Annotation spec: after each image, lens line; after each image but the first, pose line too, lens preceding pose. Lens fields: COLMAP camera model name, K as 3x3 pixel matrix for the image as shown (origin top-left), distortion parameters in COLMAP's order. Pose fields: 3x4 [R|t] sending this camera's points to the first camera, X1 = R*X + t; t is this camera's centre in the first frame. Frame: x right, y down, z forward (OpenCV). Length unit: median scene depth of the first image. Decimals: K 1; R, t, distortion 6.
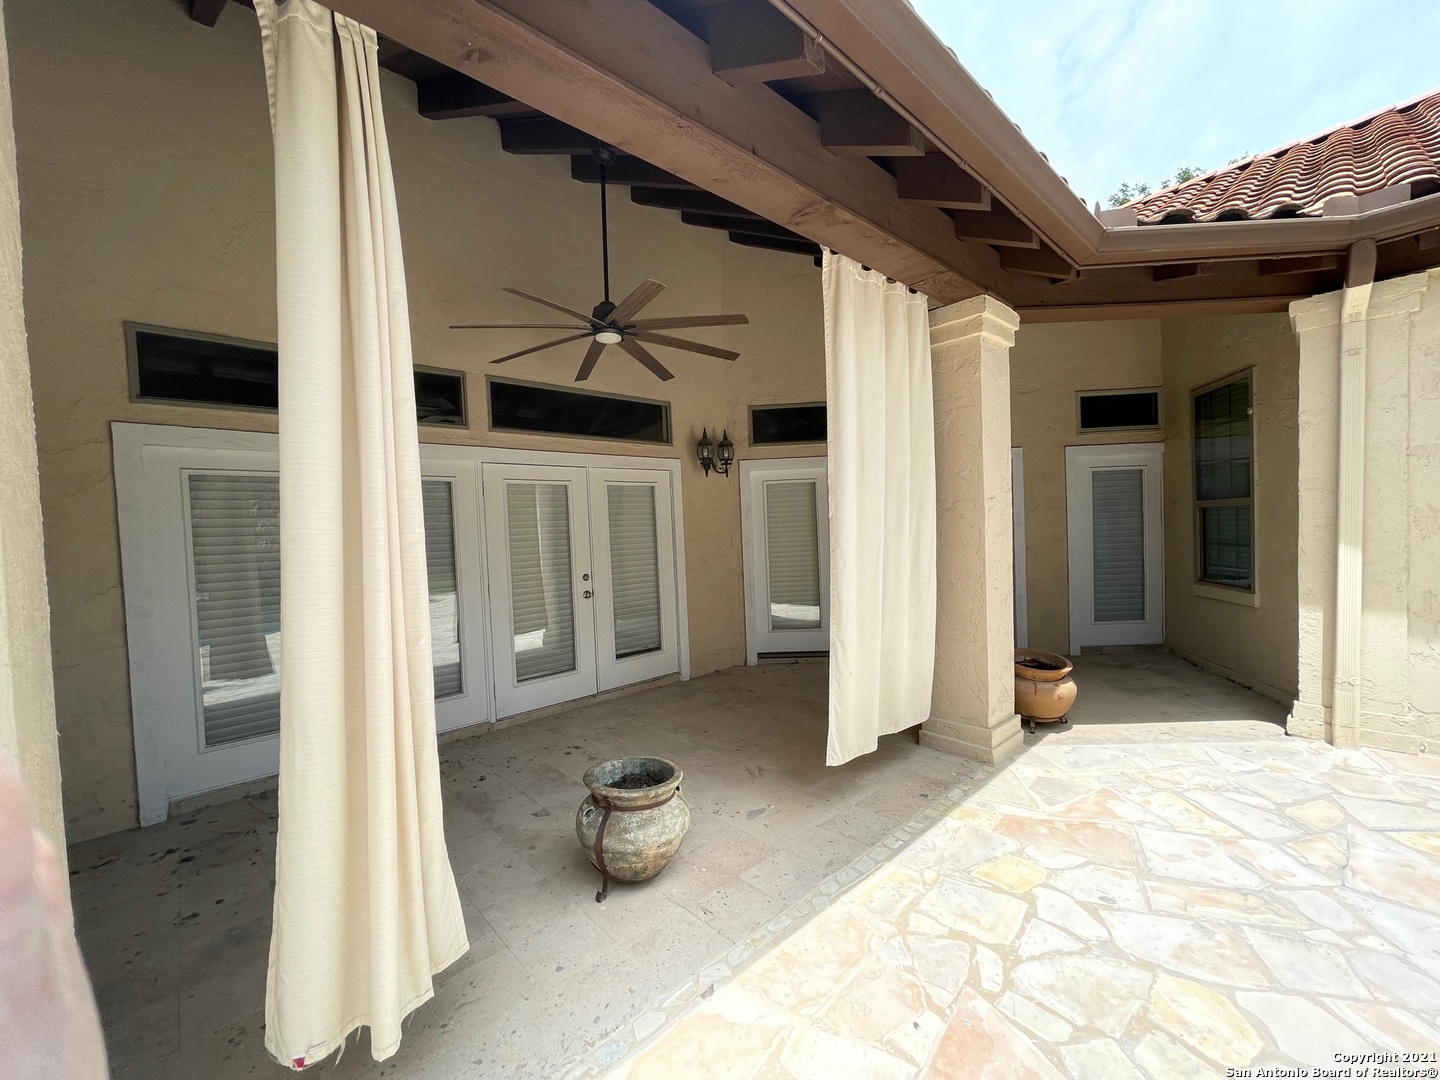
lens RADIAL K [[548.7, 0, 720.0], [0, 548.7, 540.0], [0, 0, 1]] dist [-0.002098, -0.000375]
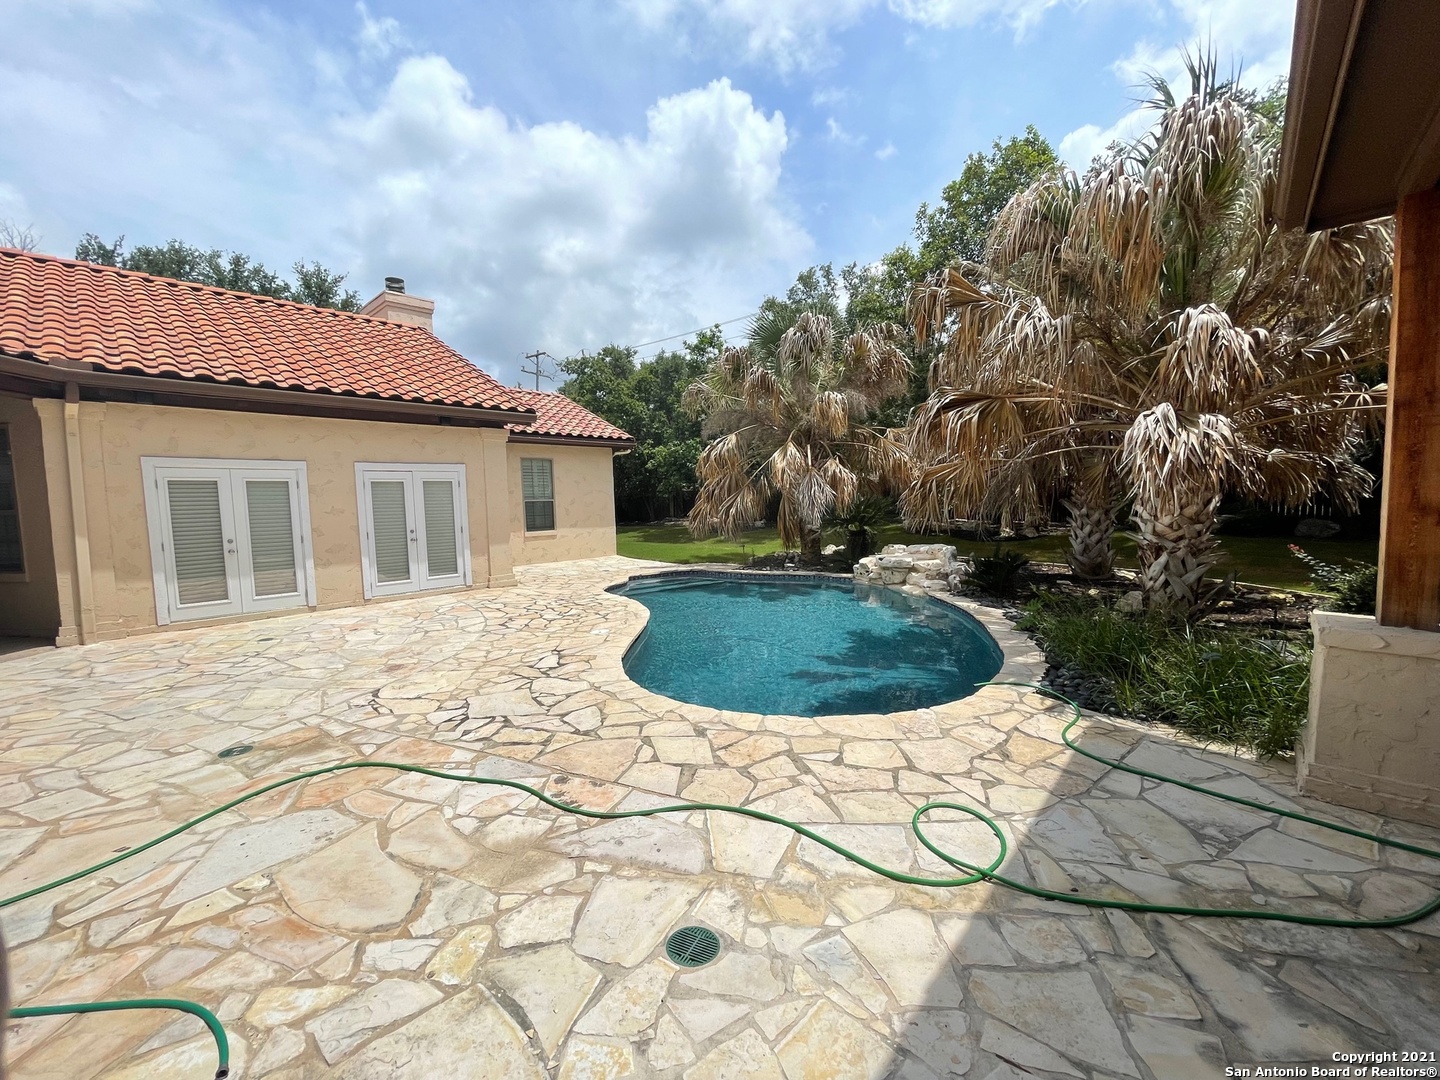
lens RADIAL K [[572.3, 0, 720.0], [0, 572.3, 540.0], [0, 0, 1]] dist [-0.002223, -0.000399]
pose [[-0.112216, -0.032796, 0.993142, -1.026603], [0.058402, 0.997510, 0.039539, 0.071385], [-0.991966, 0.062438, -0.110022, -0.947681]]
